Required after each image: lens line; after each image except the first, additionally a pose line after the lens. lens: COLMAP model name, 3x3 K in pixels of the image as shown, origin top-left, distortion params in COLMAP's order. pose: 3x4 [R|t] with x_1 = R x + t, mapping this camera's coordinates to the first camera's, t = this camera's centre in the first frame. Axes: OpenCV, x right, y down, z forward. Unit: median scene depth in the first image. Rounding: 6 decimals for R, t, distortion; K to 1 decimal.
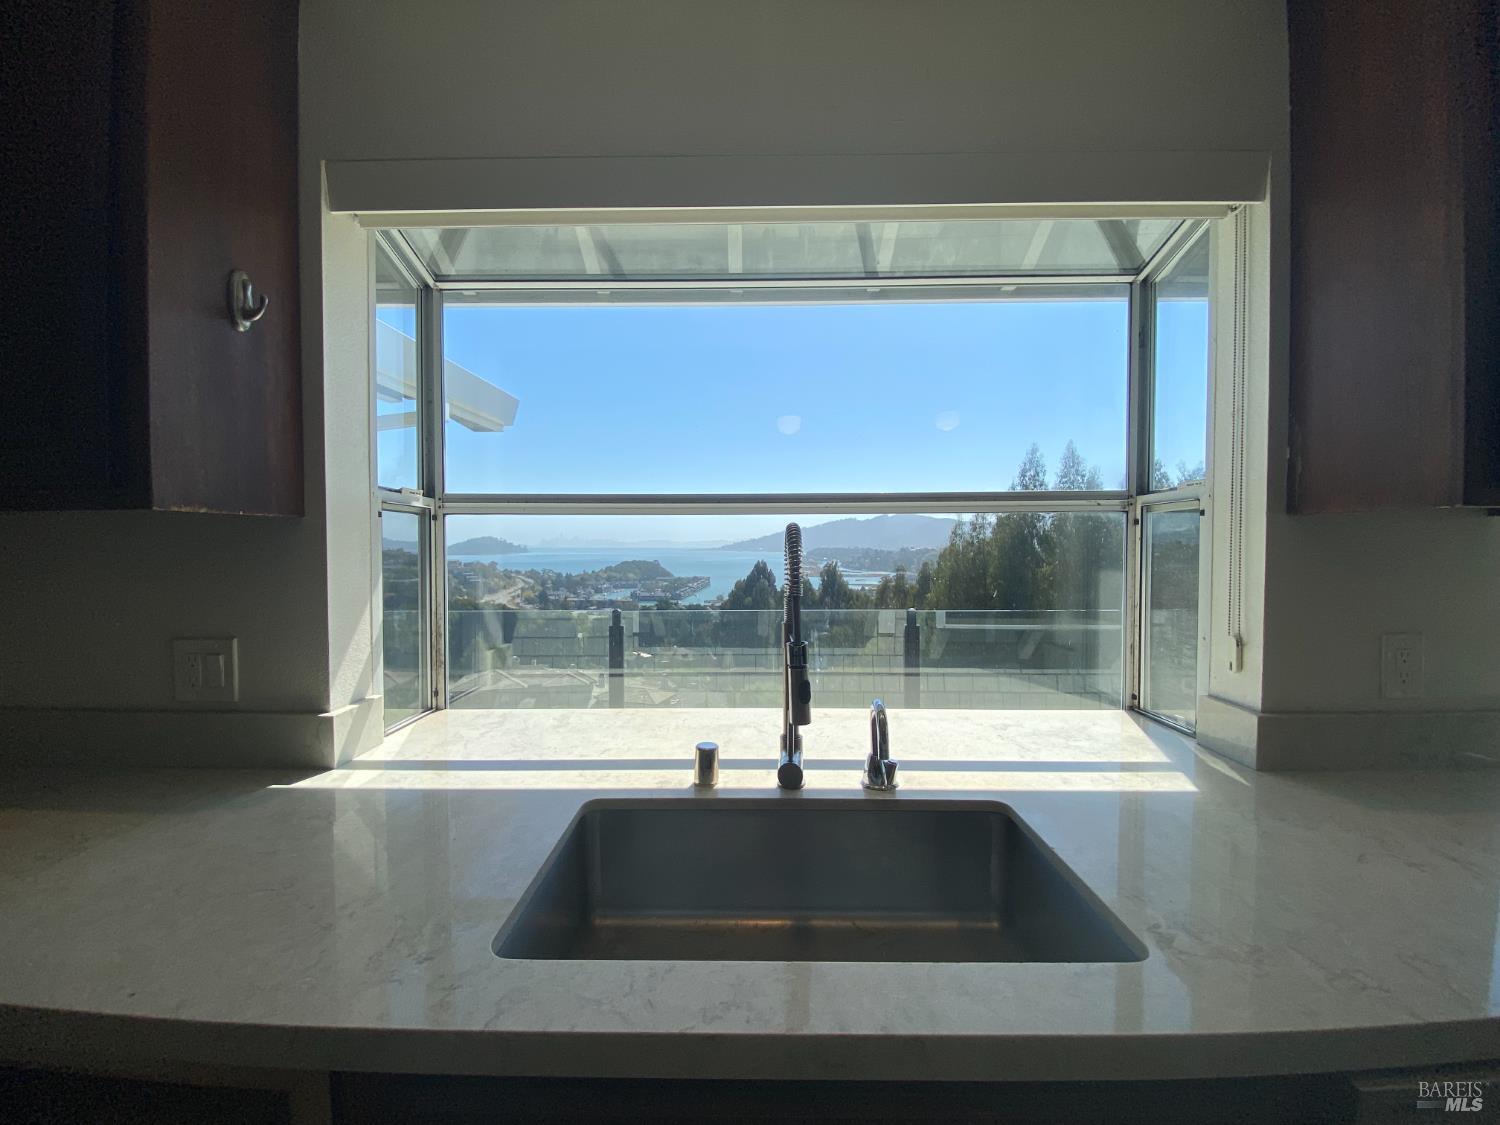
lens RADIAL K [[612.3, 0, 756.5], [0, 612.3, 561.5], [0, 0, 1]] dist [0.025584, -0.021939]
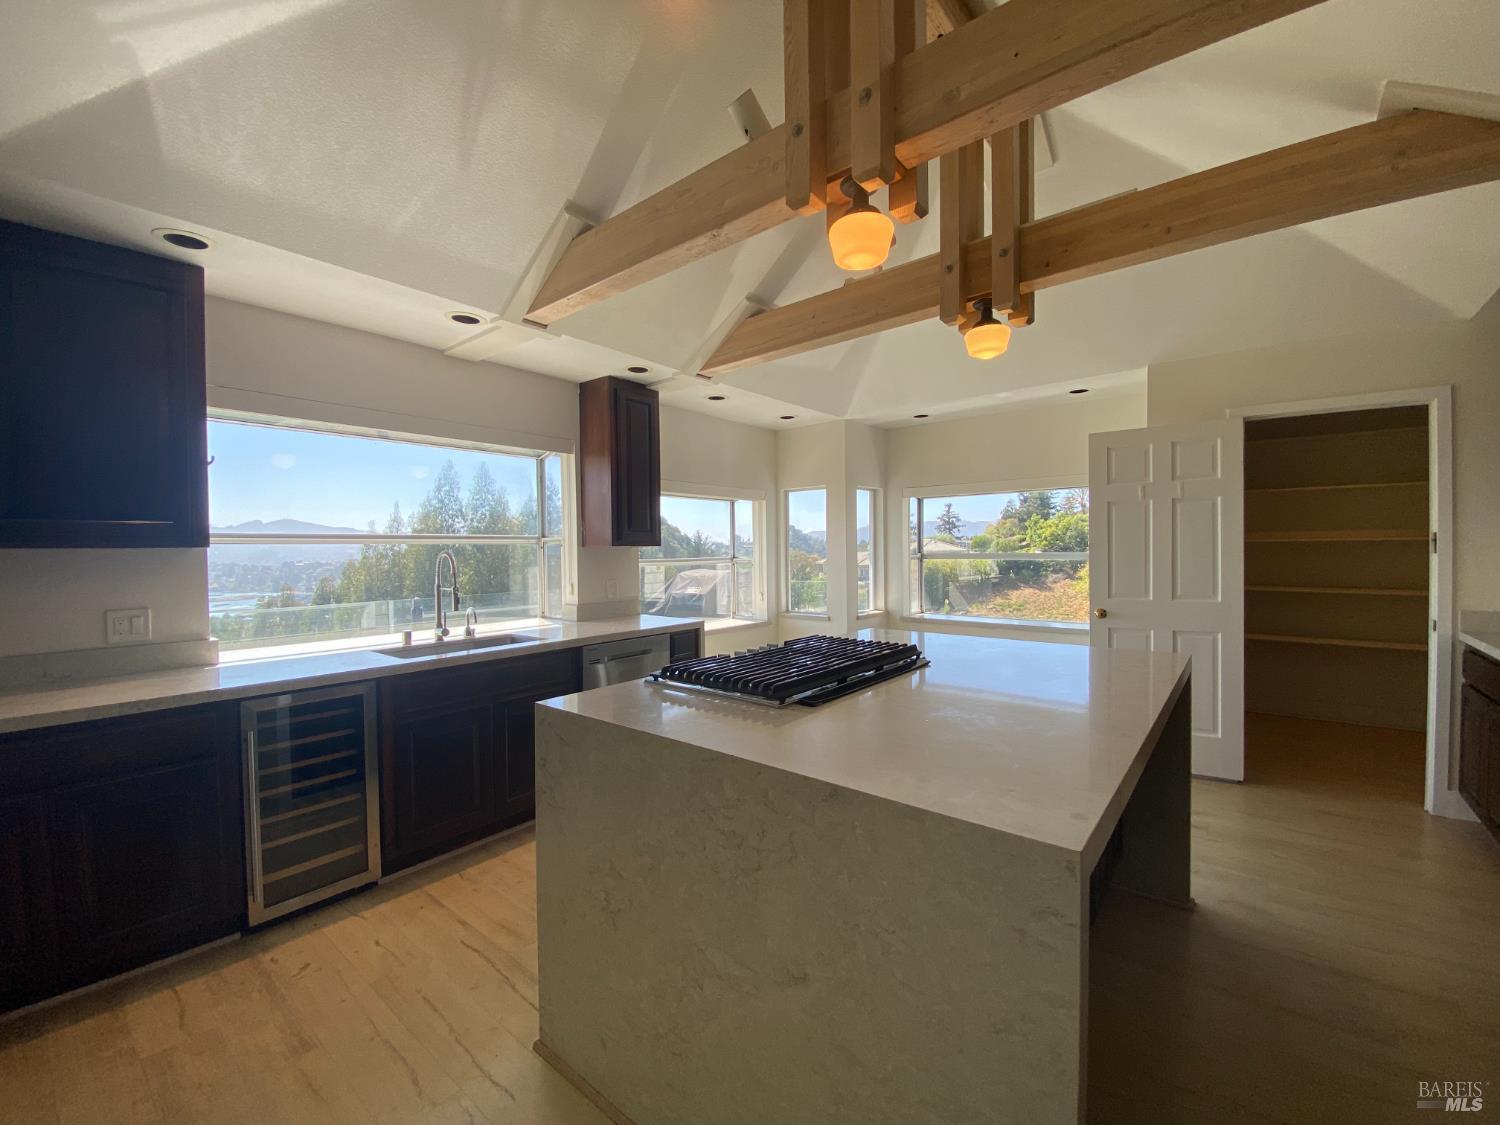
lens RADIAL K [[612.3, 0, 746.5], [0, 612.3, 560.8], [0, 0, 1]] dist [0.025584, -0.021939]
pose [[0.638366, -0.018408, 0.769513, -0.877782], [0.033786, 0.999421, -0.004121, 0.034454], [-0.768991, 0.028630, 0.638618, -1.399103]]
